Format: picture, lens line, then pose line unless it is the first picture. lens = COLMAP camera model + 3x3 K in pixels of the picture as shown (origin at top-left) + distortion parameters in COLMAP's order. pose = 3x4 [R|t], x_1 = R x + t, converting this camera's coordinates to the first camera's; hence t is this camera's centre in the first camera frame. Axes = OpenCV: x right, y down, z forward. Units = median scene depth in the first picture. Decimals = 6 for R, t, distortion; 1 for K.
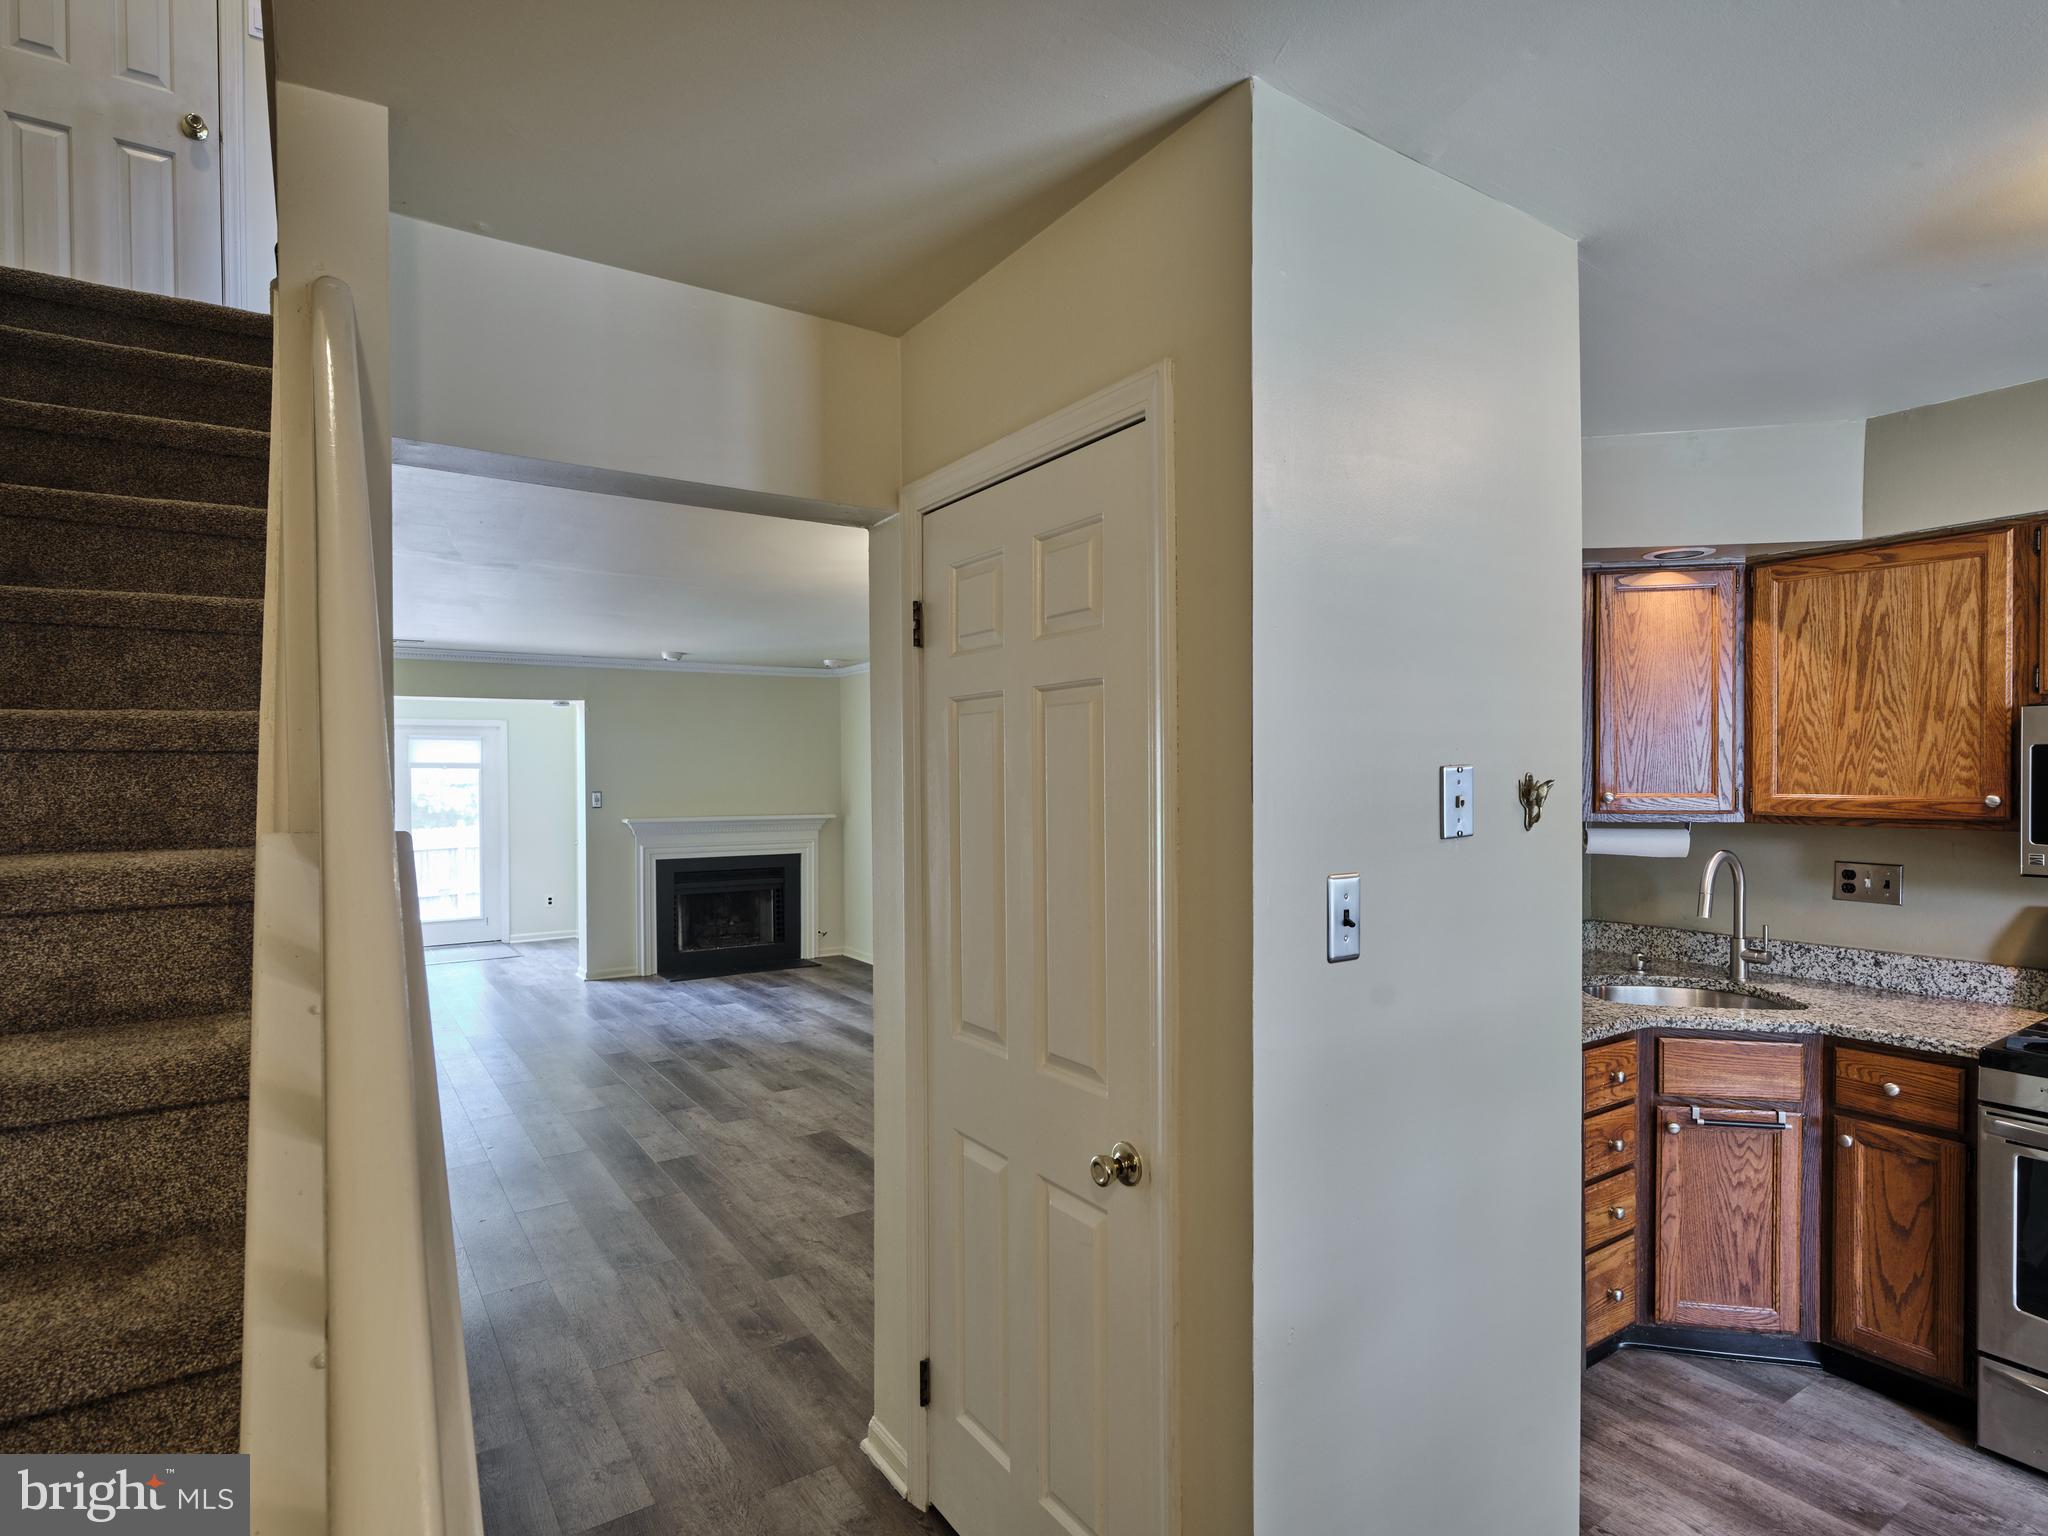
lens RADIAL K [[1068.5, 0, 1021.4], [0, 1068.5, 783.4], [0, 0, 1]] dist [0.001406, 0.000298]
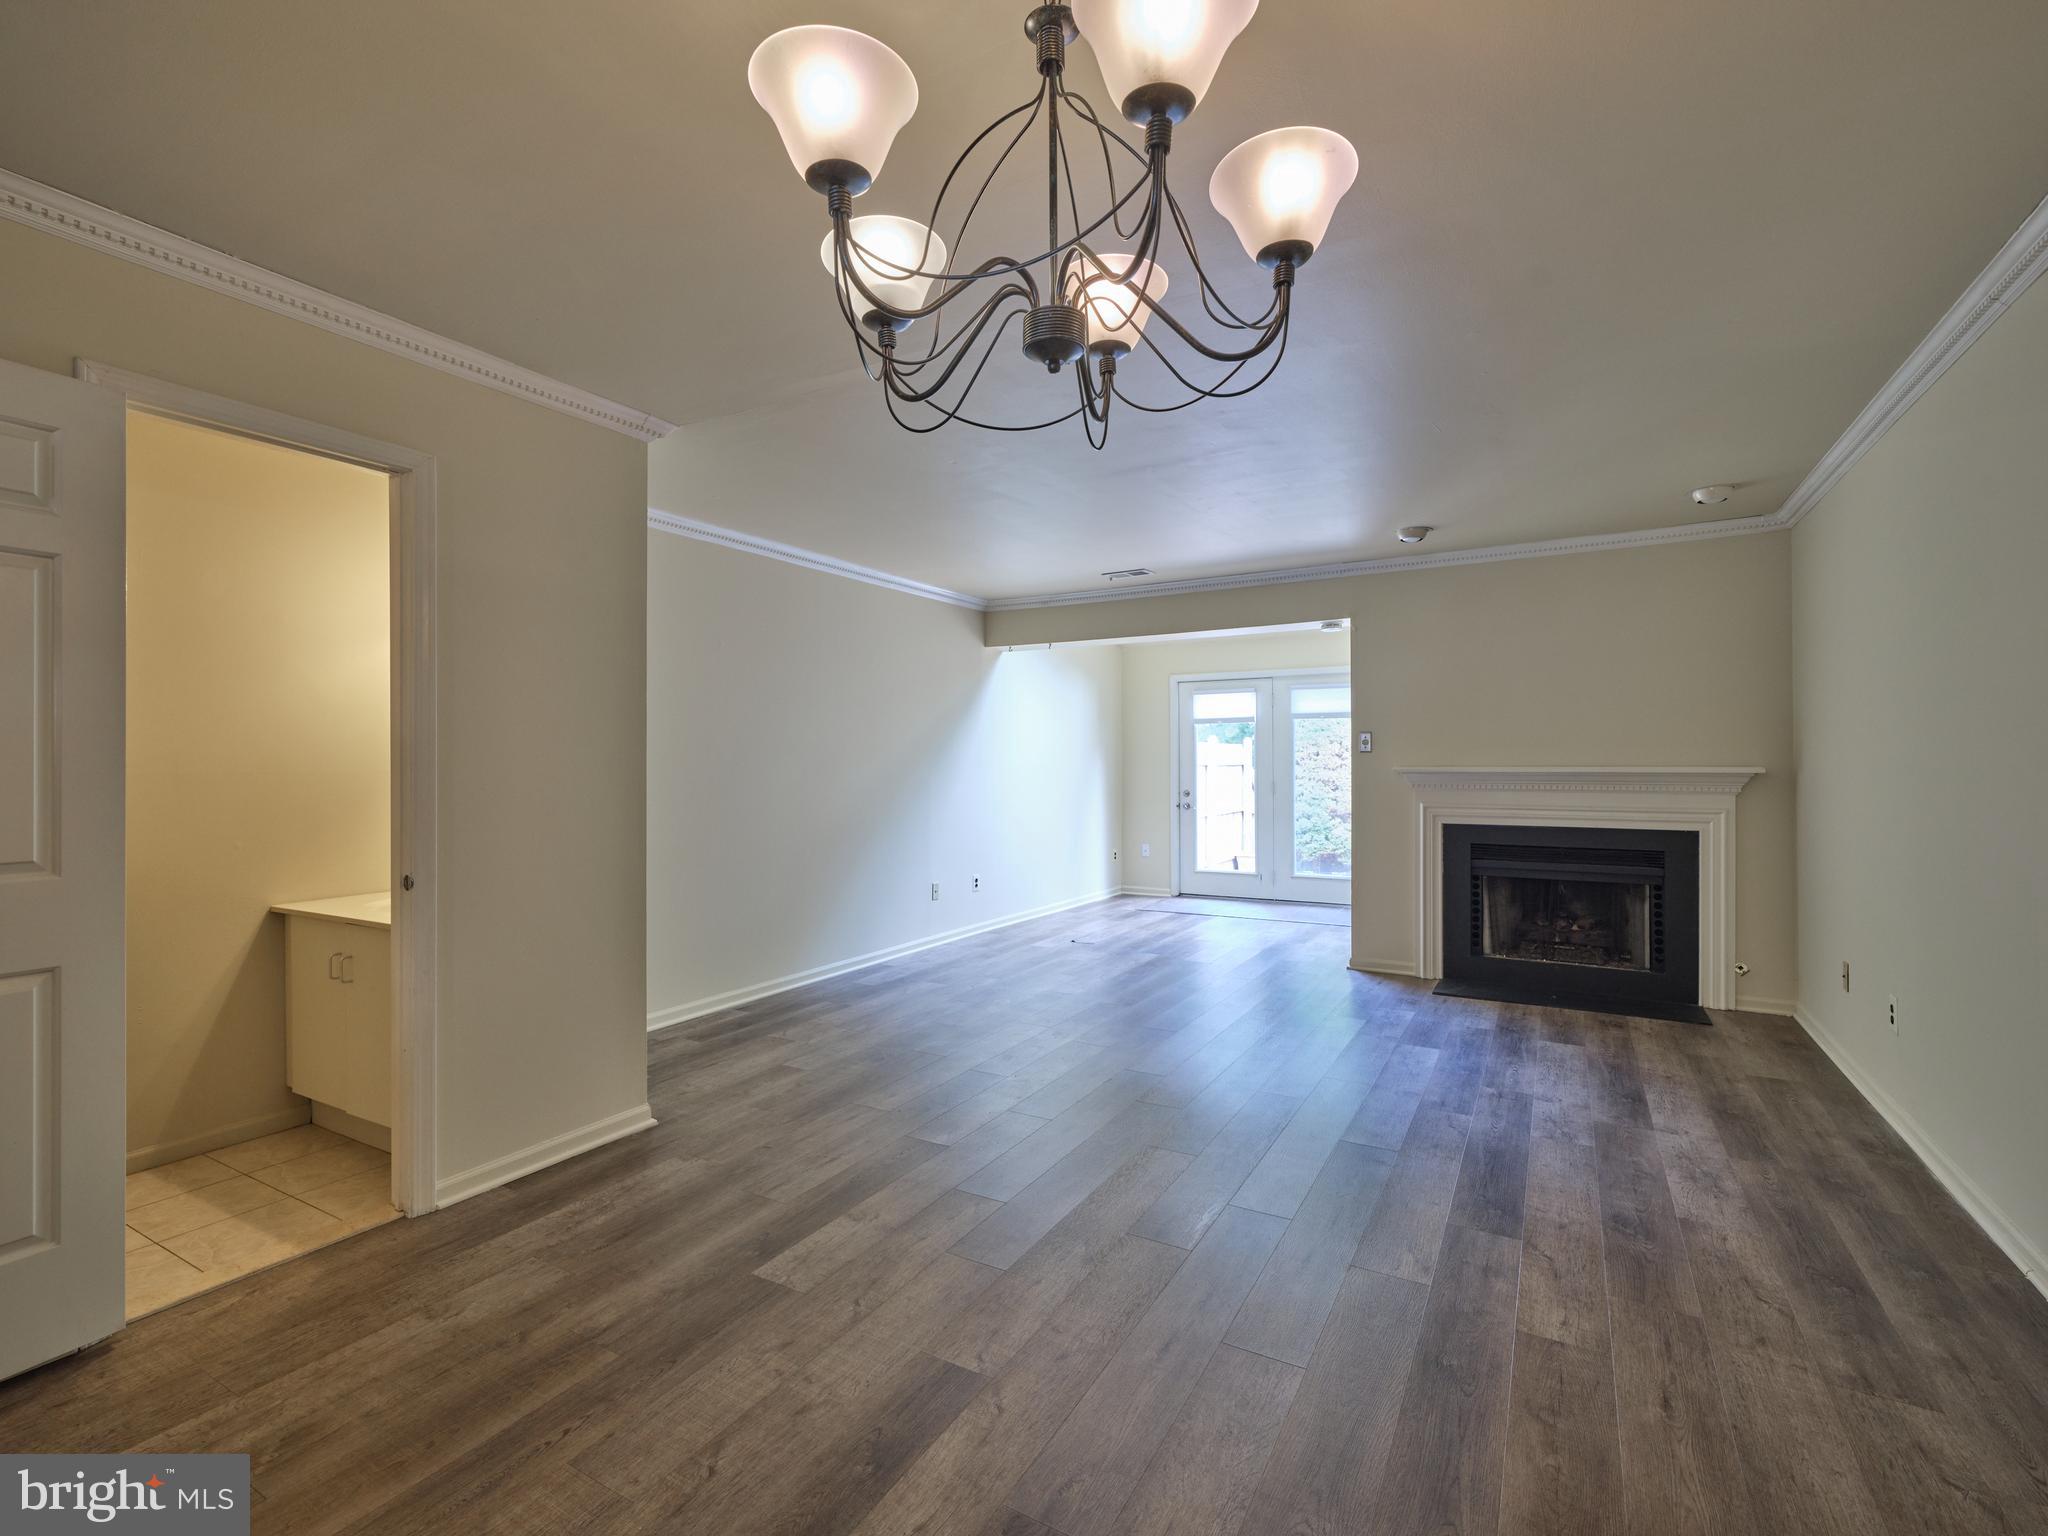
lens RADIAL K [[934.0, 0, 1037.5], [0, 934.0, 762.0], [0, 0, 1]] dist [-0.005280, 0.001663]
pose [[0.444996, 0.000551, -0.895533, 0.325254], [-0.002991, 0.999995, -0.000871, 0.091854], [0.895528, 0.003066, 0.444995, 1.398930]]
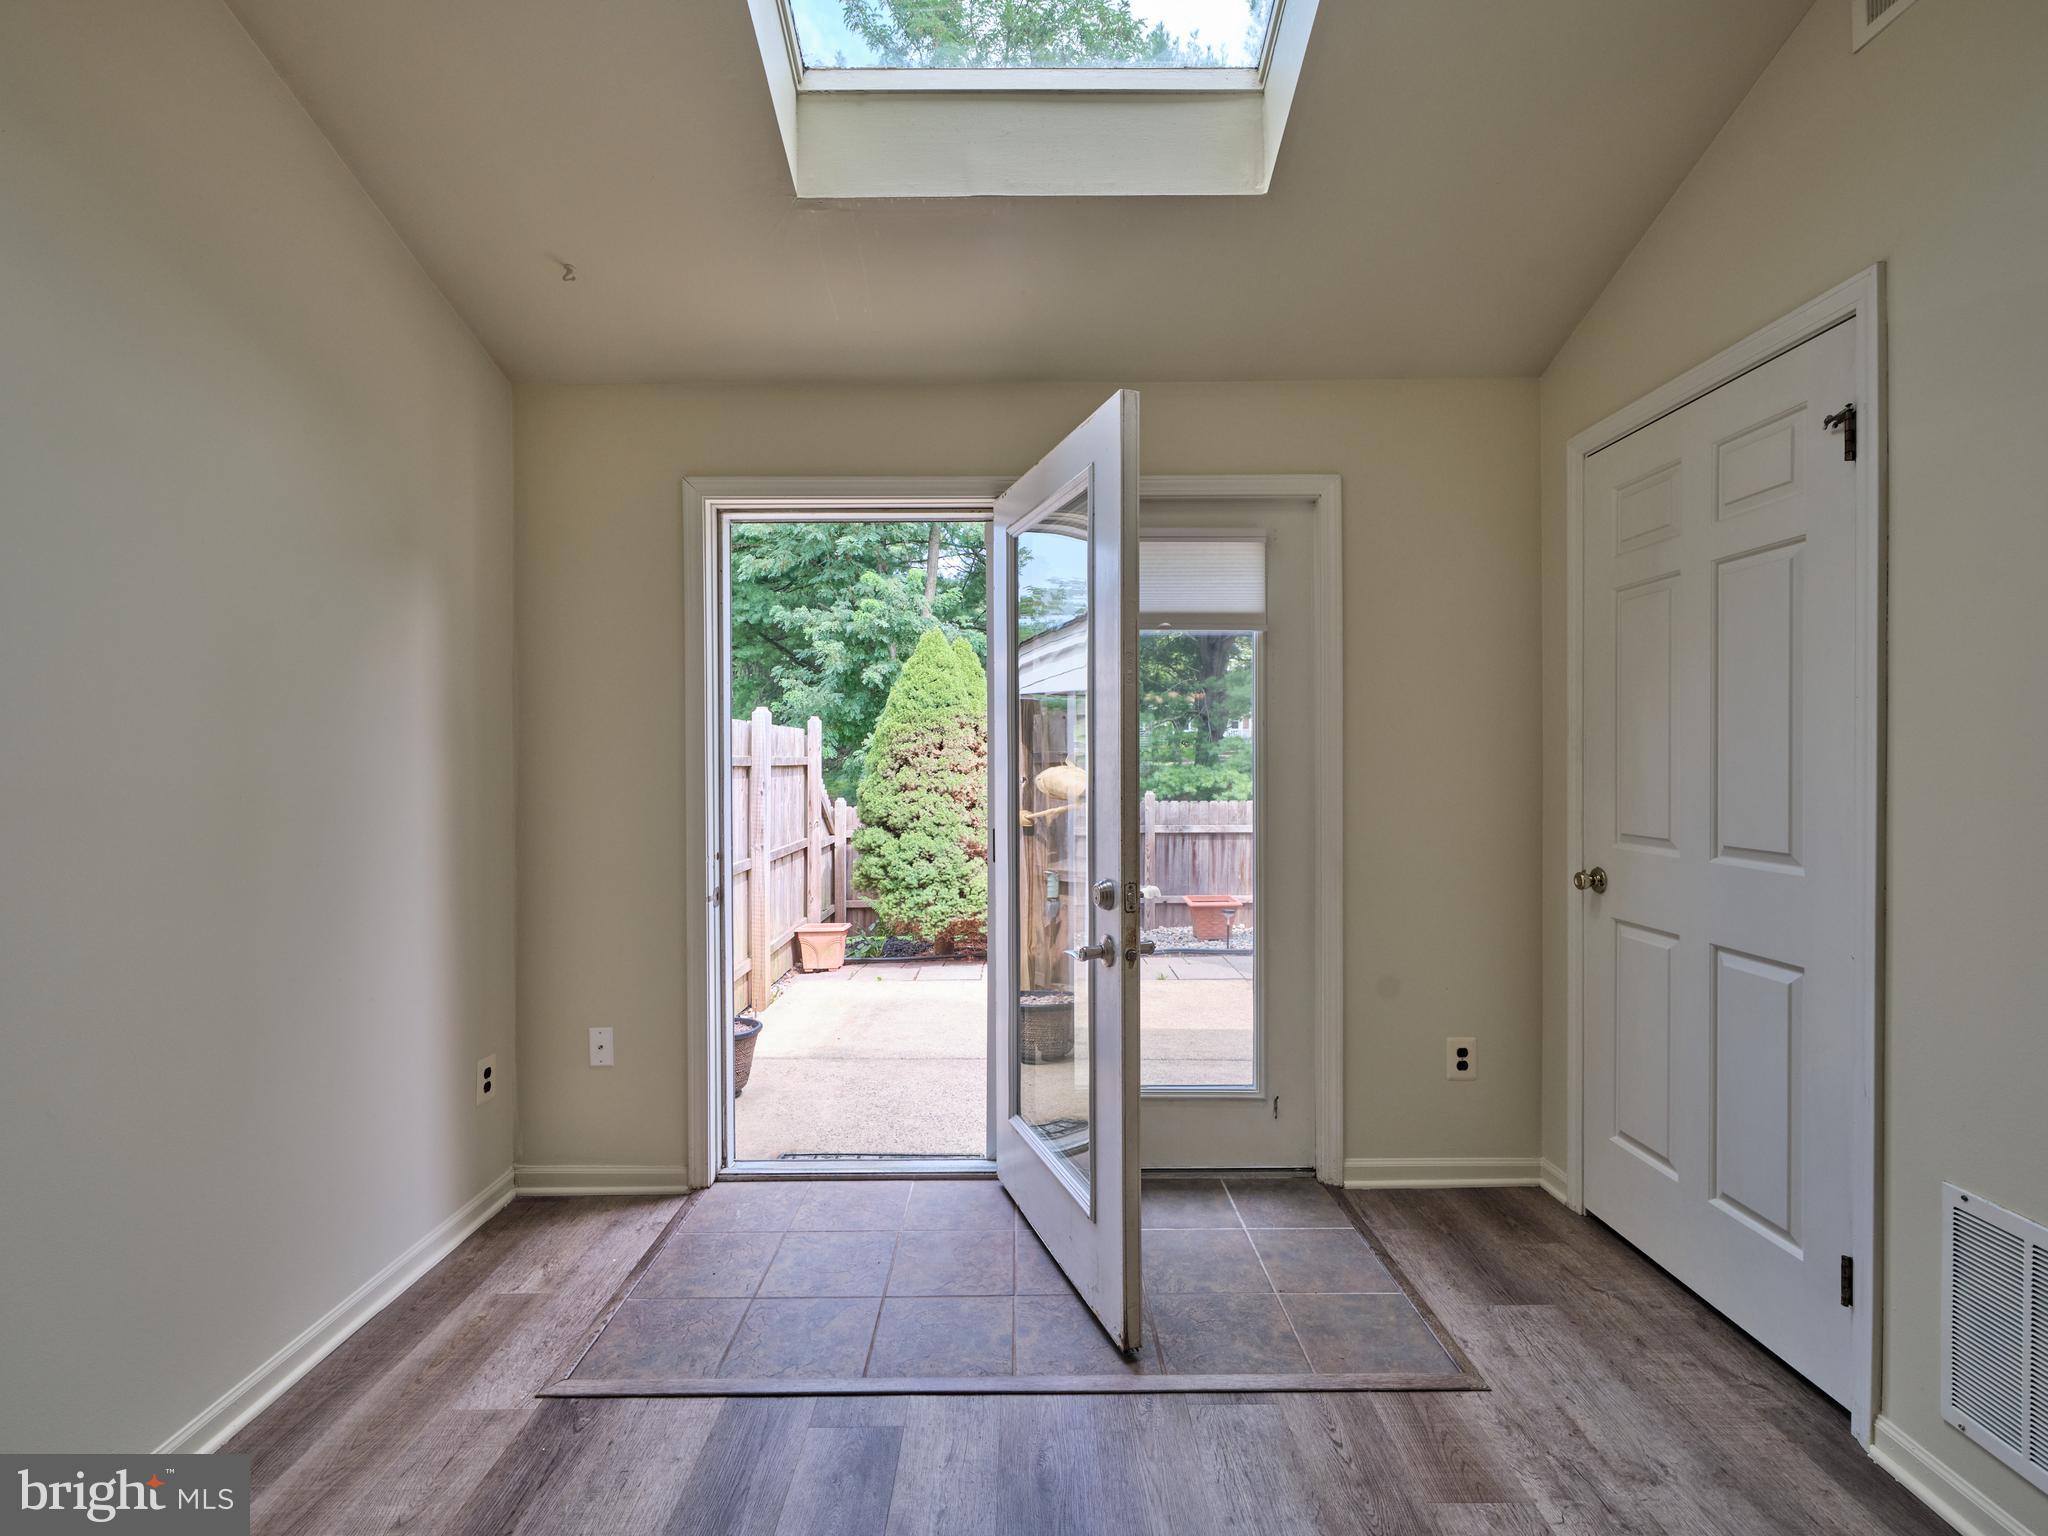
lens RADIAL K [[934.0, 0, 1024.6], [0, 934.0, 766.0], [0, 0, 1]] dist [-0.005280, 0.001663]
pose [[0.830595, 0.003080, -0.556869, -1.451013], [-0.004338, 0.999990, -0.000940, 0.101884], [0.556861, 0.003197, 0.830600, 2.579853]]
